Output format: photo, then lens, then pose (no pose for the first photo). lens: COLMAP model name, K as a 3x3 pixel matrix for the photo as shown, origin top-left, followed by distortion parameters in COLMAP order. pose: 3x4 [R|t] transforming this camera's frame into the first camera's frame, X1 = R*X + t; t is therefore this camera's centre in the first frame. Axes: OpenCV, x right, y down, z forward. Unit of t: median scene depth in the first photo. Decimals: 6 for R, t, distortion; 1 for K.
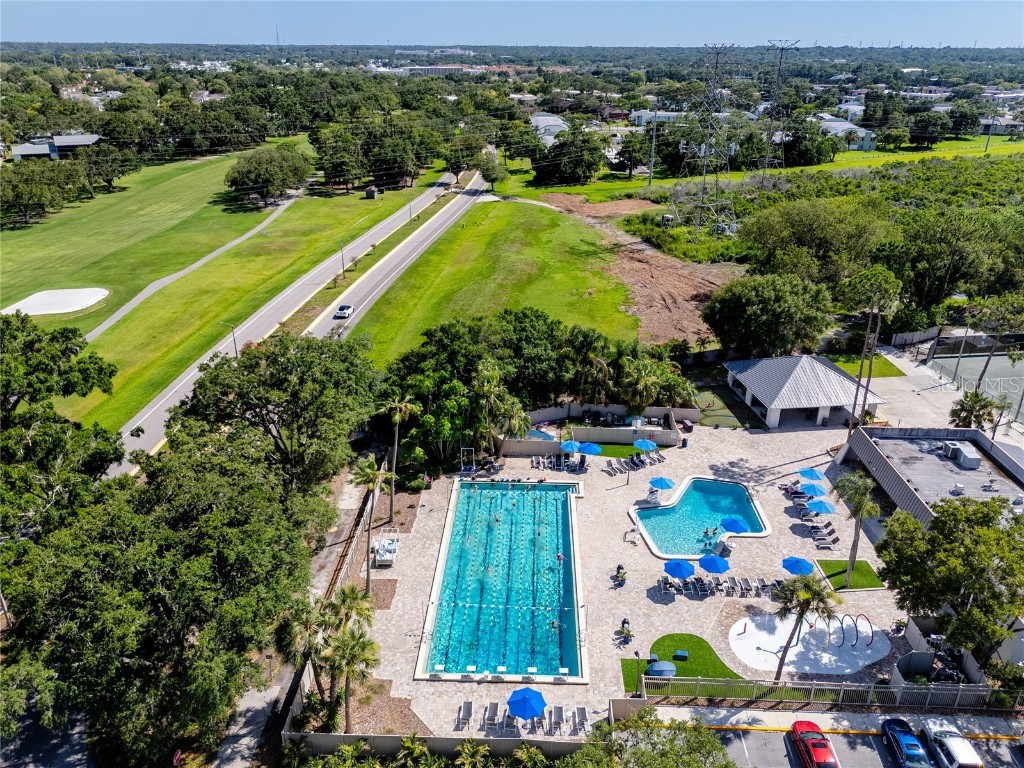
lens RADIAL K [[758.0, 0, 512.0], [0, 758.0, 384.0], [0, 0, 1]] dist [0.061462, -0.072765]
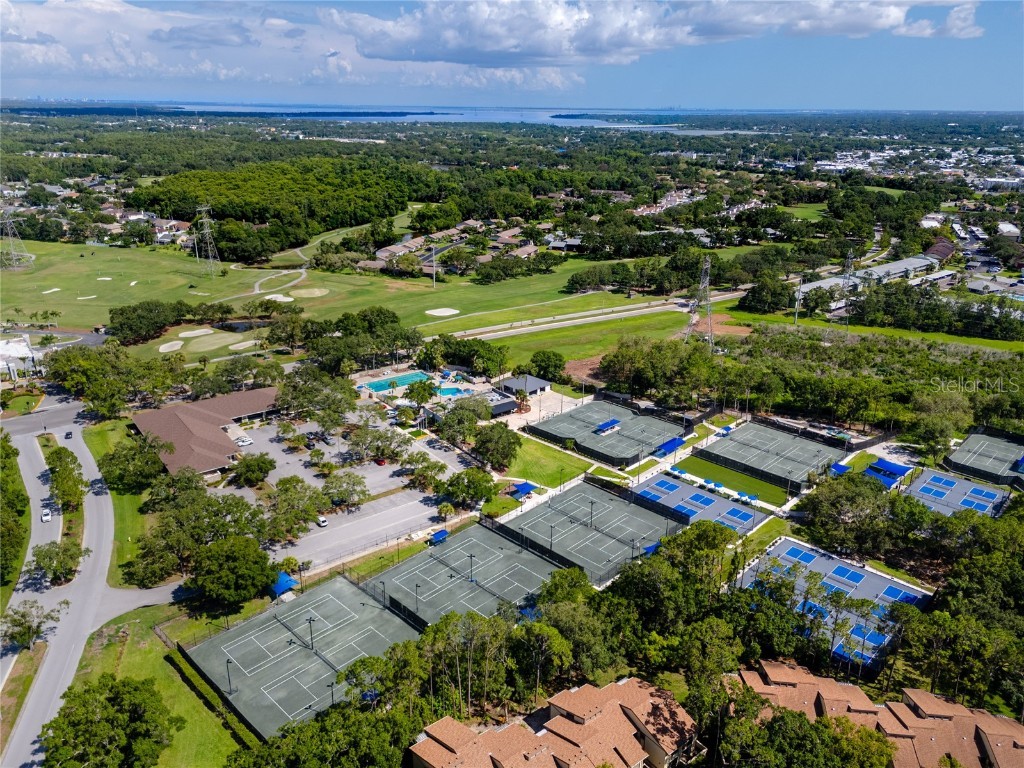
lens RADIAL K [[758.0, 0, 512.0], [0, 758.0, 384.0], [0, 0, 1]] dist [0.061462, -0.072765]
pose [[0.630988, 0.268364, -0.727898, 2.754588], [-0.323428, 0.943834, 0.067608, -0.199216], [0.705159, 0.192763, 0.682344, -1.154646]]
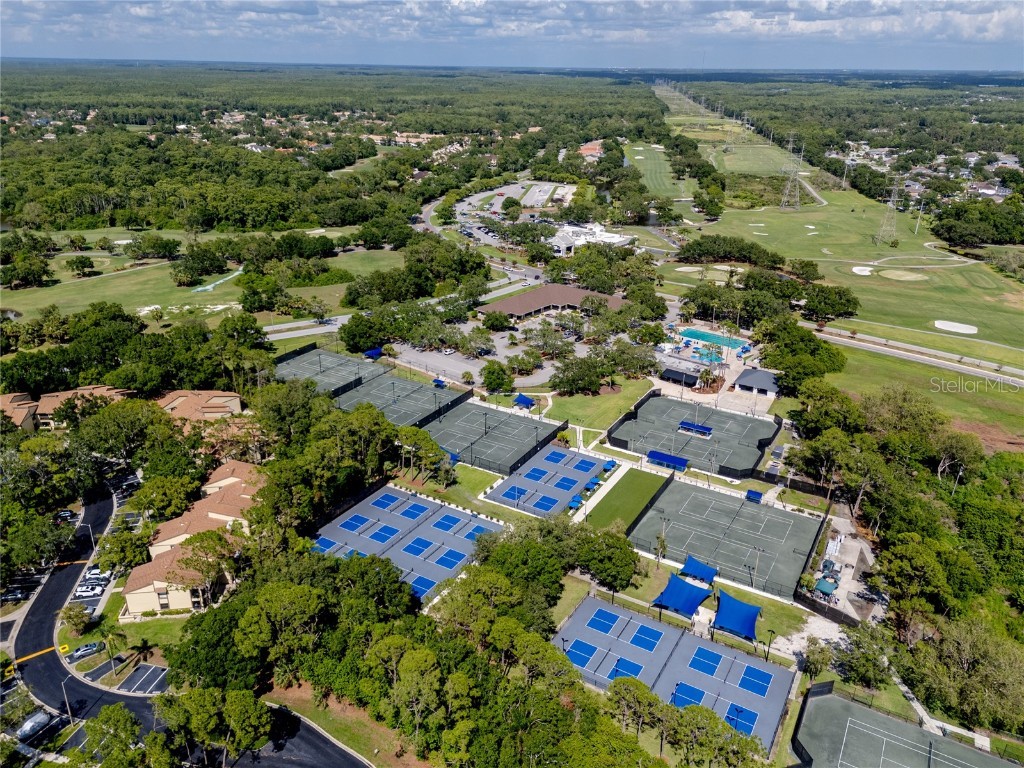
lens RADIAL K [[758.0, 0, 512.0], [0, 758.0, 384.0], [0, 0, 1]] dist [0.061462, -0.072765]
pose [[-0.617735, 0.296478, -0.728357, 3.153234], [-0.329124, 0.743713, 0.581866, -1.349611], [0.714199, 0.599159, -0.361840, 1.407534]]
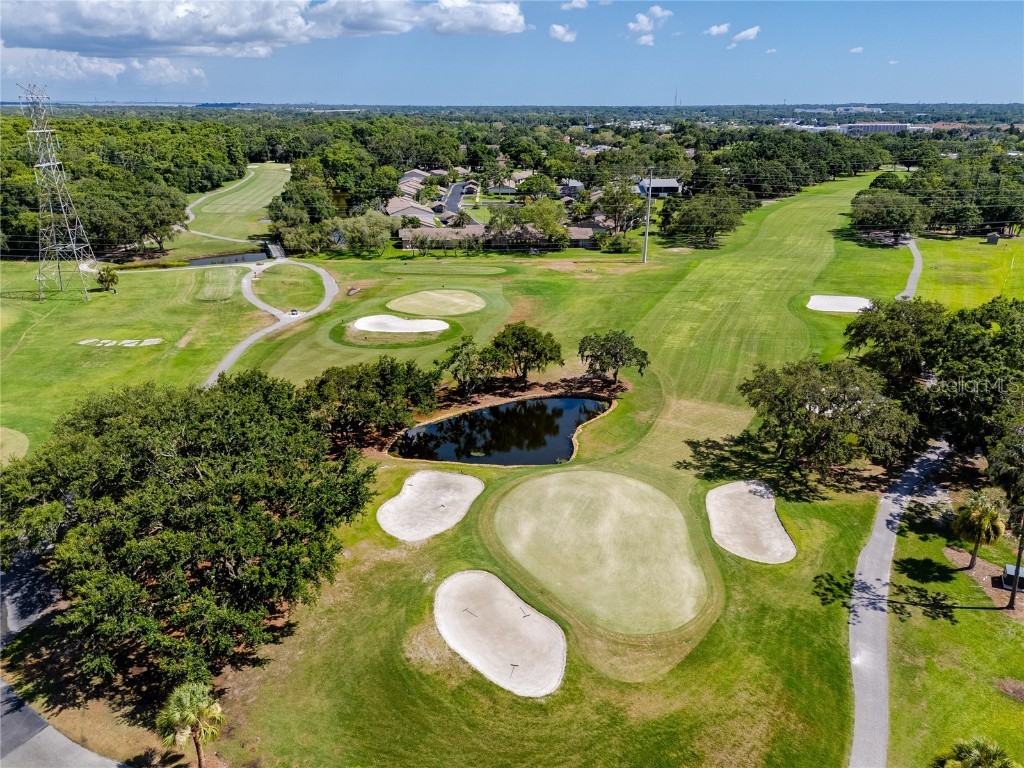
lens RADIAL K [[758.0, 0, 512.0], [0, 758.0, 384.0], [0, 0, 1]] dist [0.061462, -0.072765]
pose [[0.903531, 0.140483, -0.404841, -0.852360], [-0.169853, 0.984761, -0.037360, 0.231617], [0.393423, 0.102519, 0.913624, -0.442276]]
